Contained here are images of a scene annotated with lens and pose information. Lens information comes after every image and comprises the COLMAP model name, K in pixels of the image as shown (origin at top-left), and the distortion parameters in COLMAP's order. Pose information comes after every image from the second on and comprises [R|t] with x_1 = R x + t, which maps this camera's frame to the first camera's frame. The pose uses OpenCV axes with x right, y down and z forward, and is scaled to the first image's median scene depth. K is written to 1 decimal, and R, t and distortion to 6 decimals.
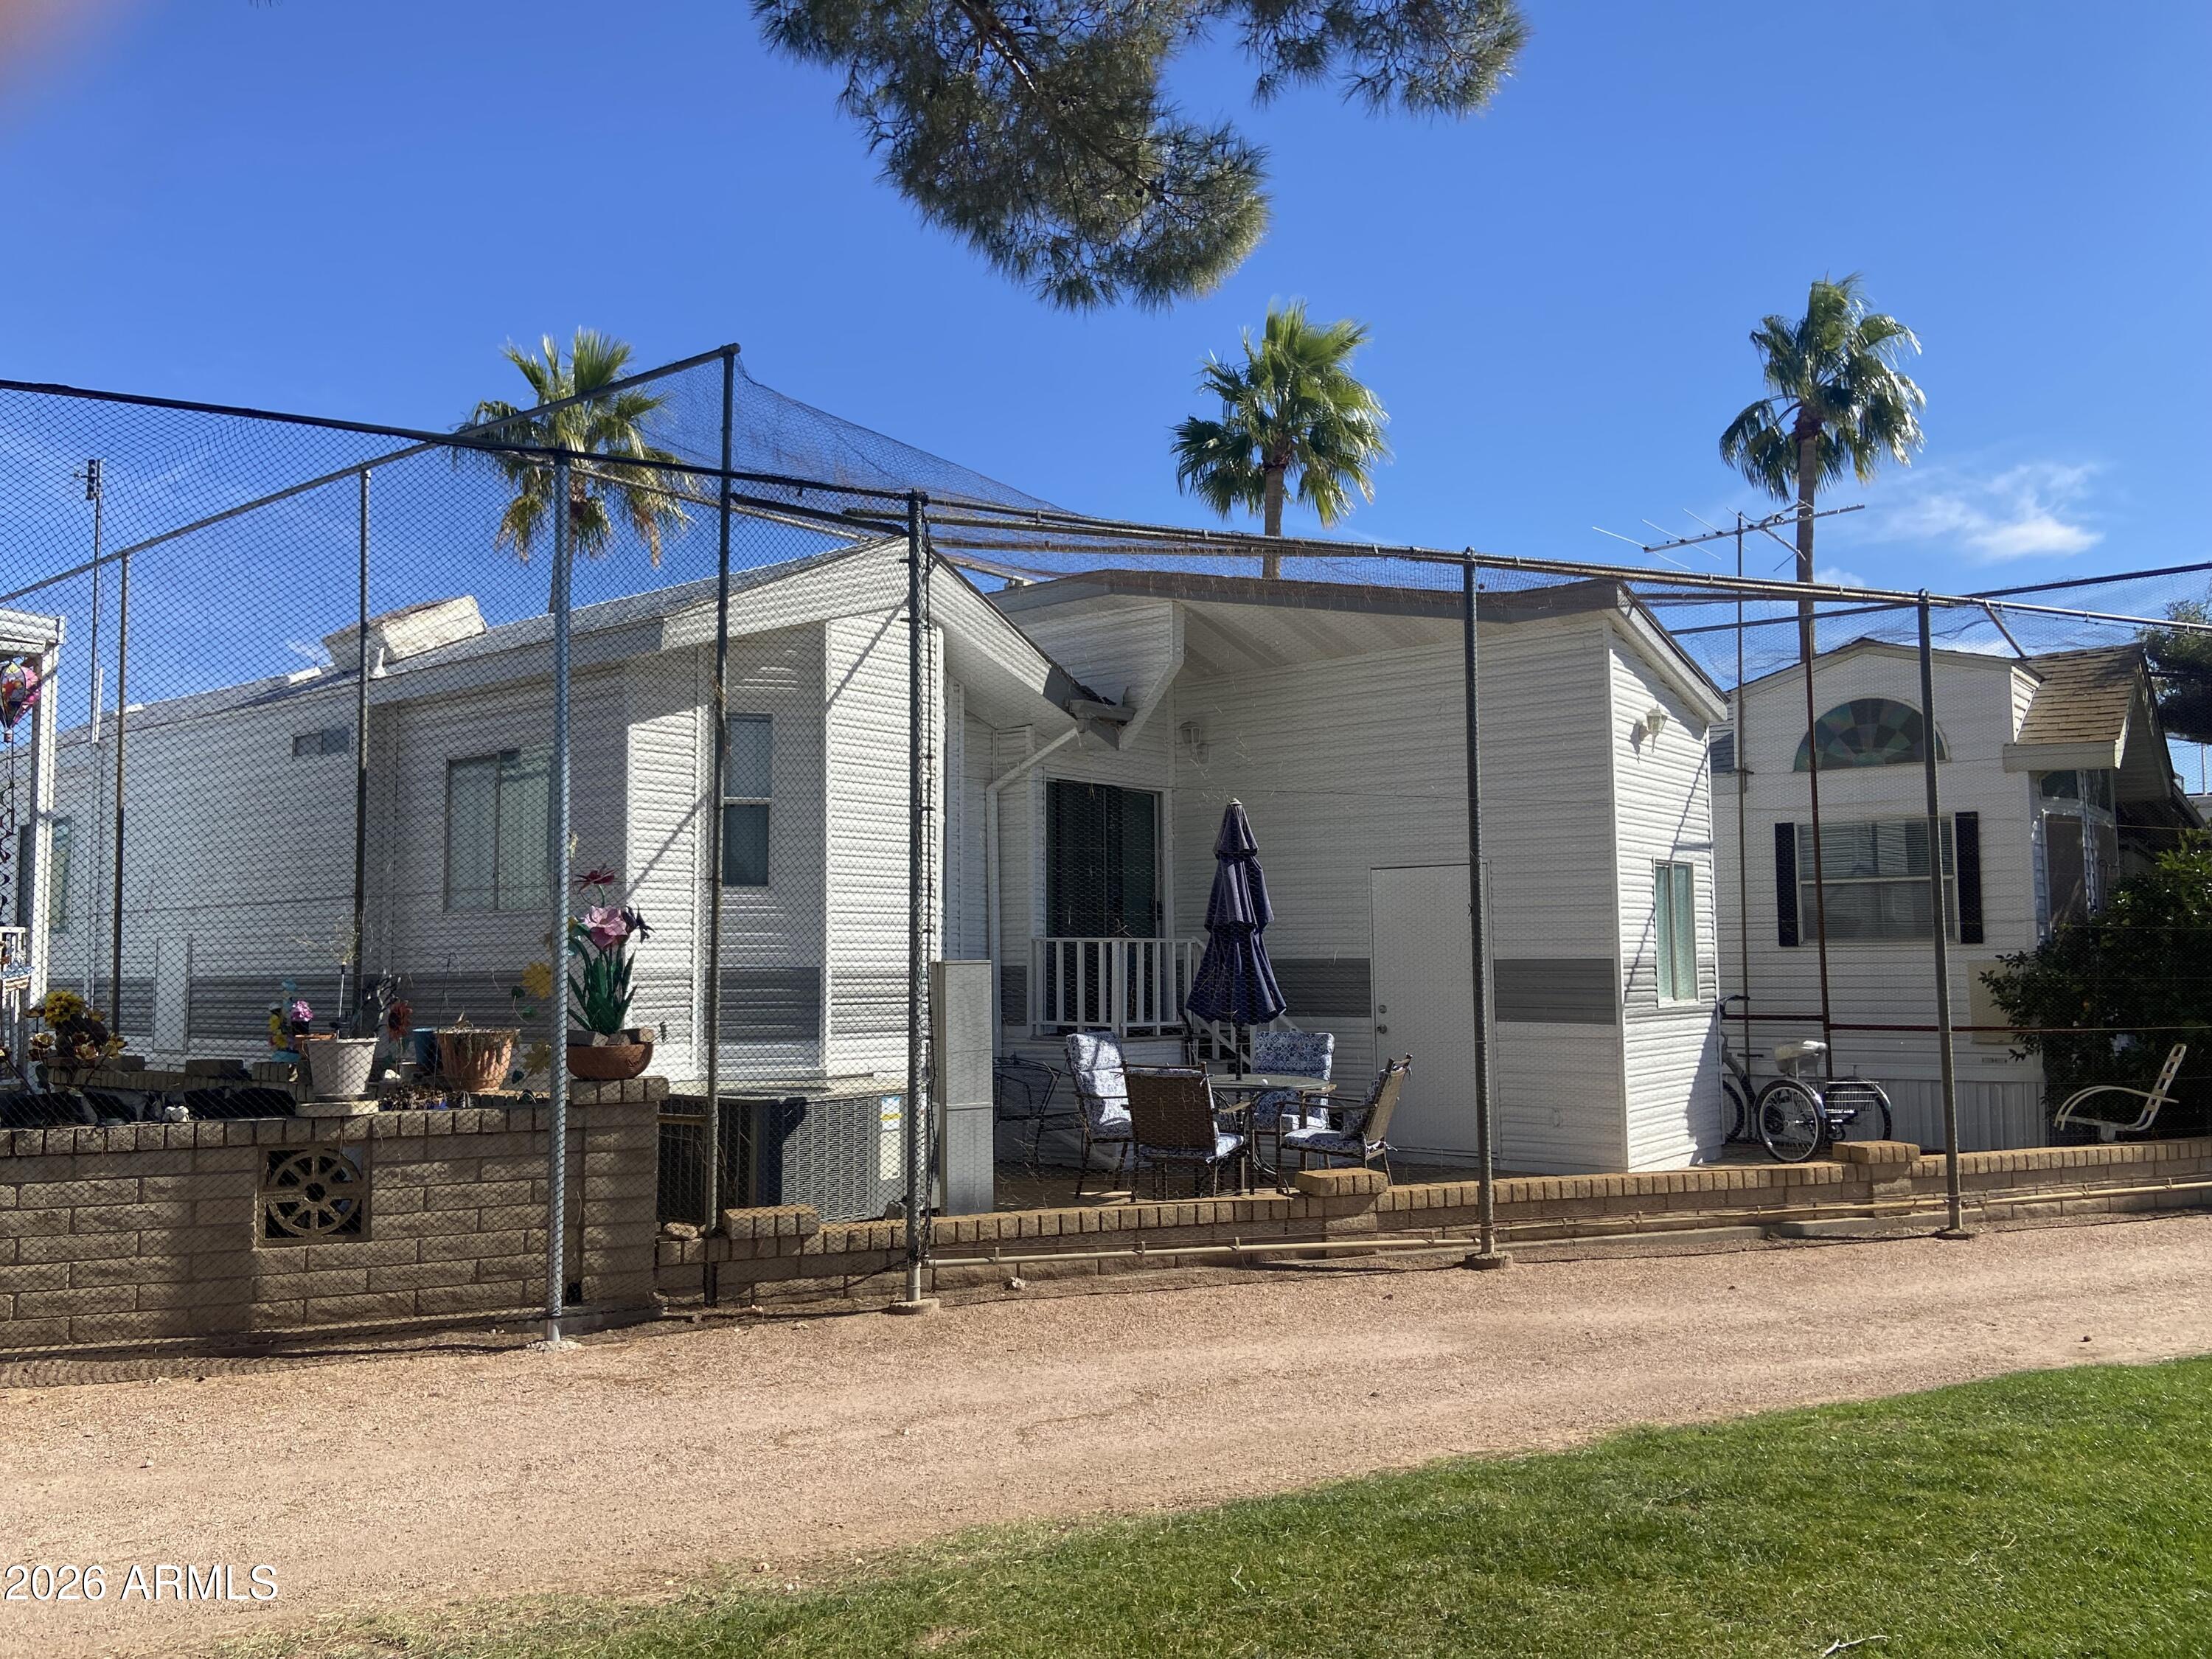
lens RADIAL K [[1663.6, 0, 1106.0], [0, 1663.6, 829.5], [0, 0, 1]] dist [0.105669, -0.118216]
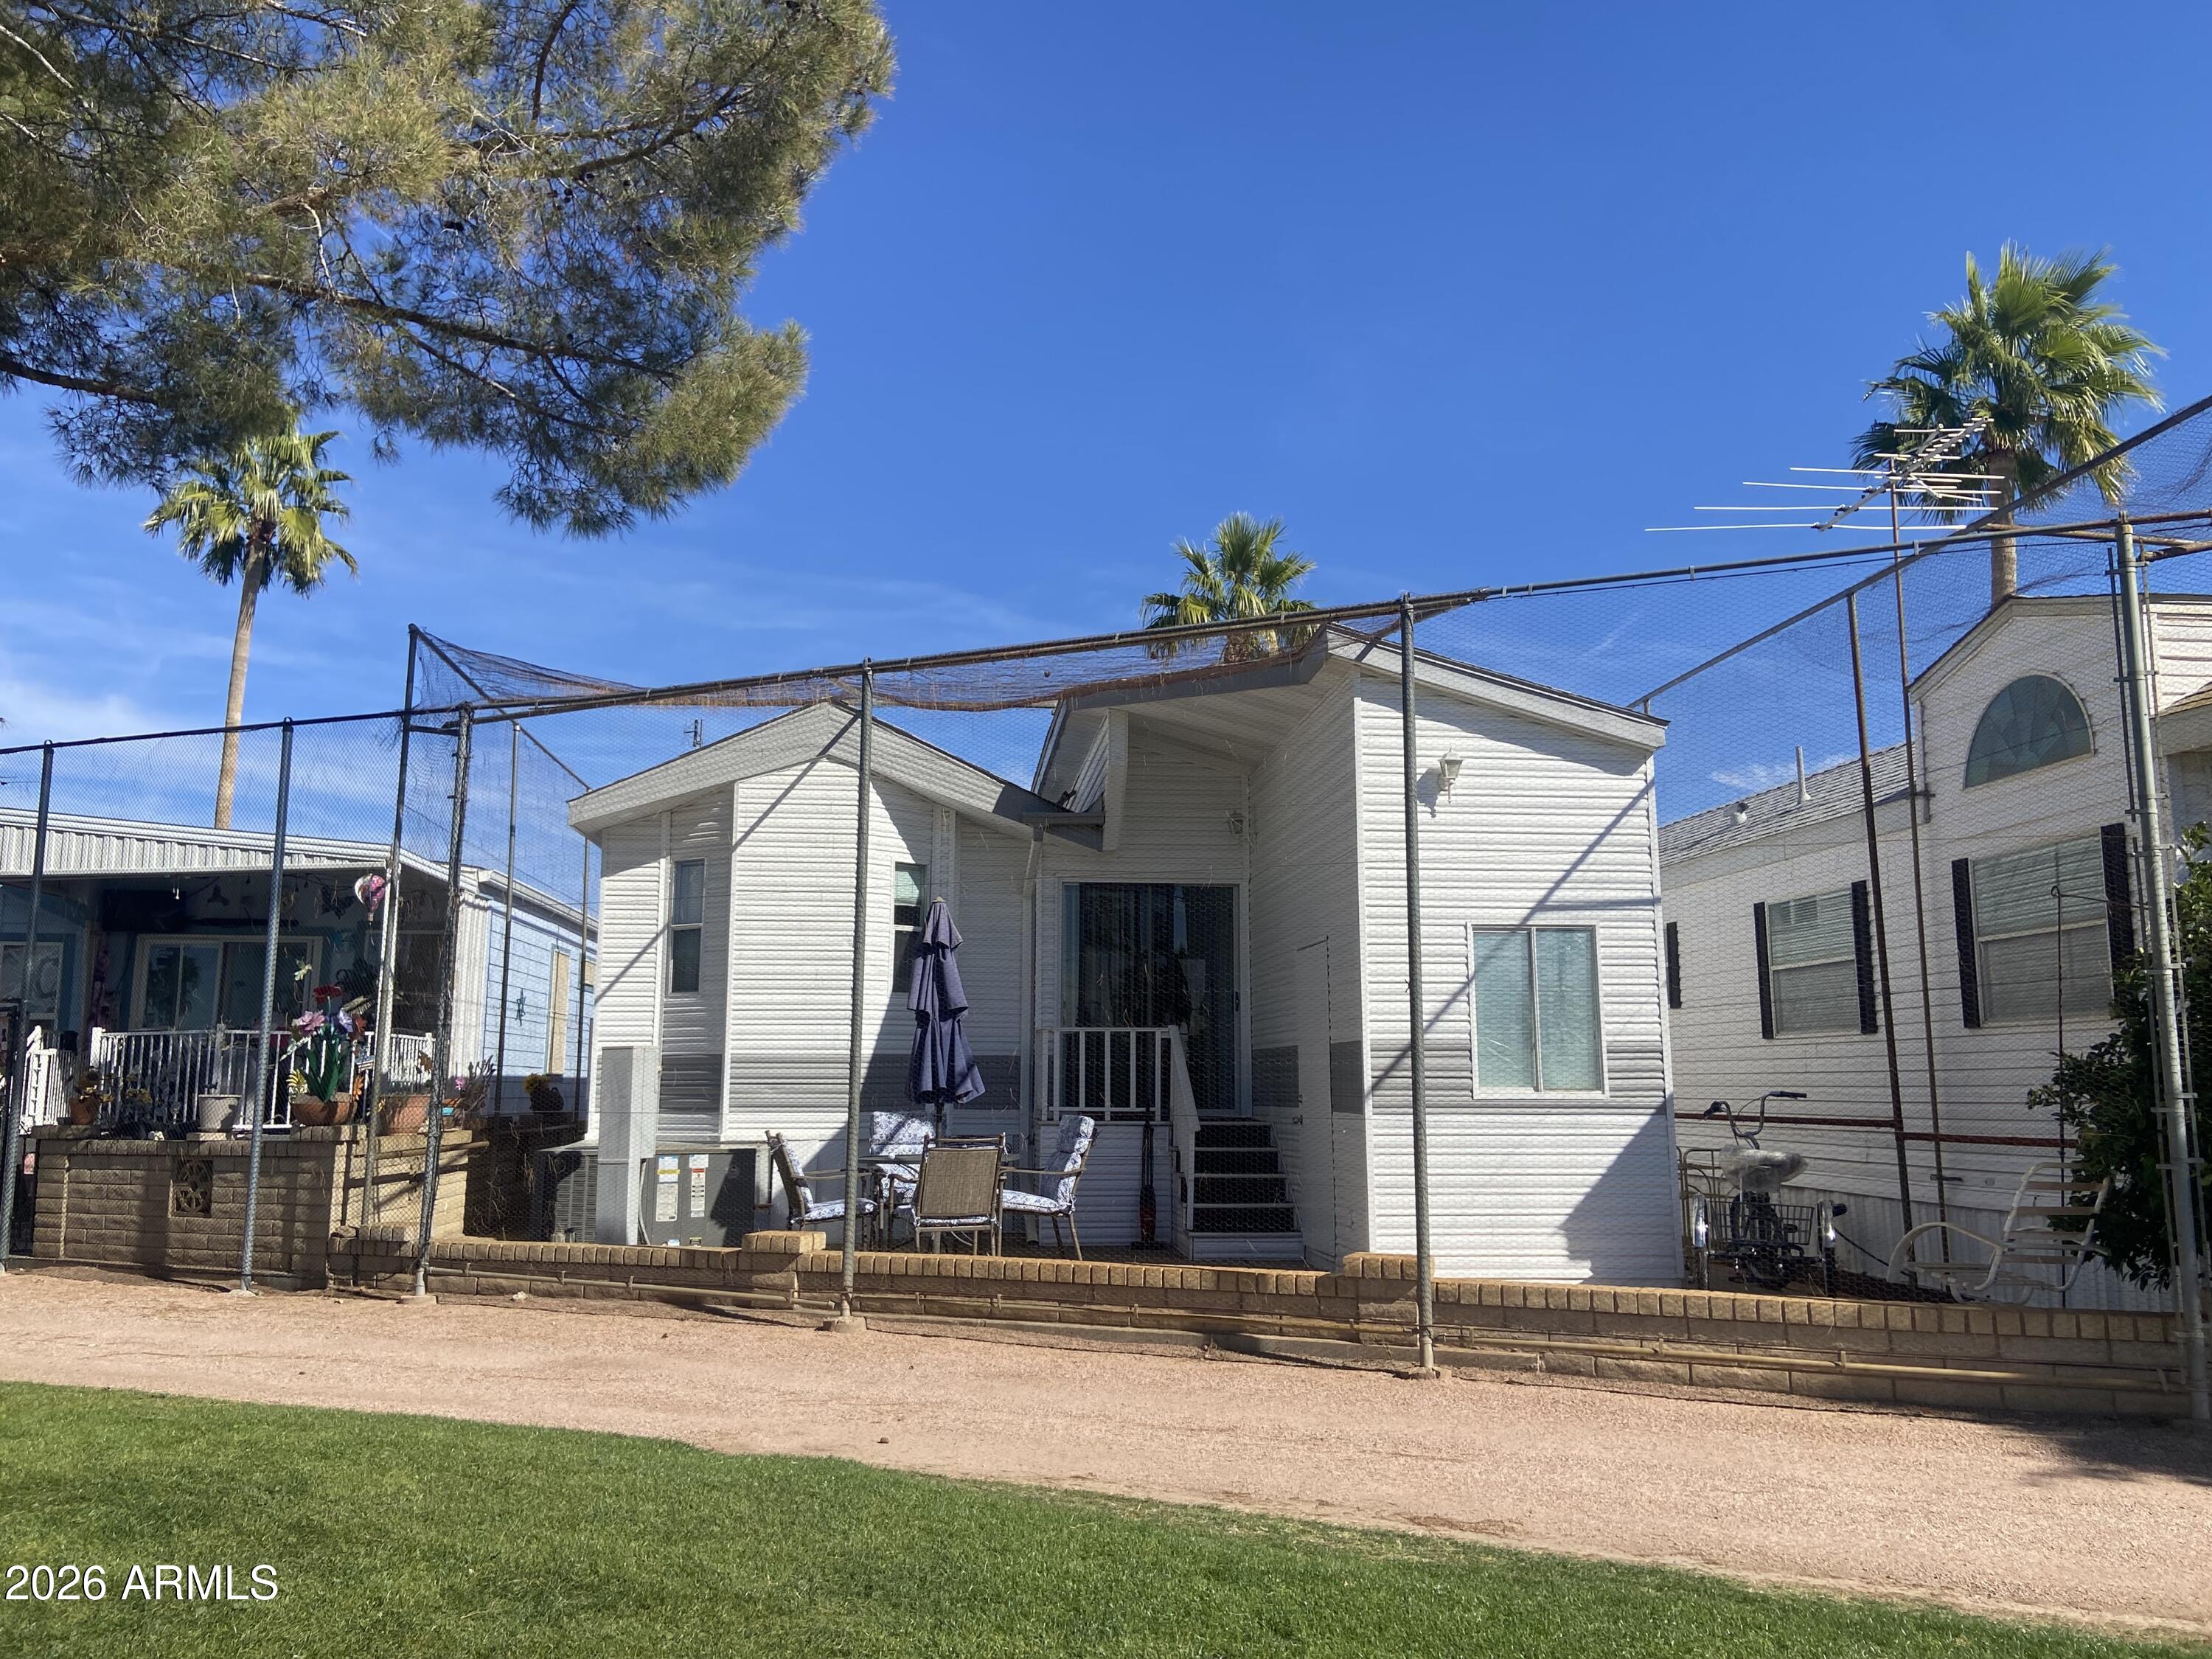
lens RADIAL K [[1654.6, 0, 1106.0], [0, 1654.6, 829.5], [0, 0, 1]] dist [0.117417, -0.158687]
pose [[0.702801, -0.100772, -0.704213, 0.940490], [0.054108, 0.994621, -0.088329, 0.040091], [0.709325, 0.023974, 0.704473, 0.307128]]
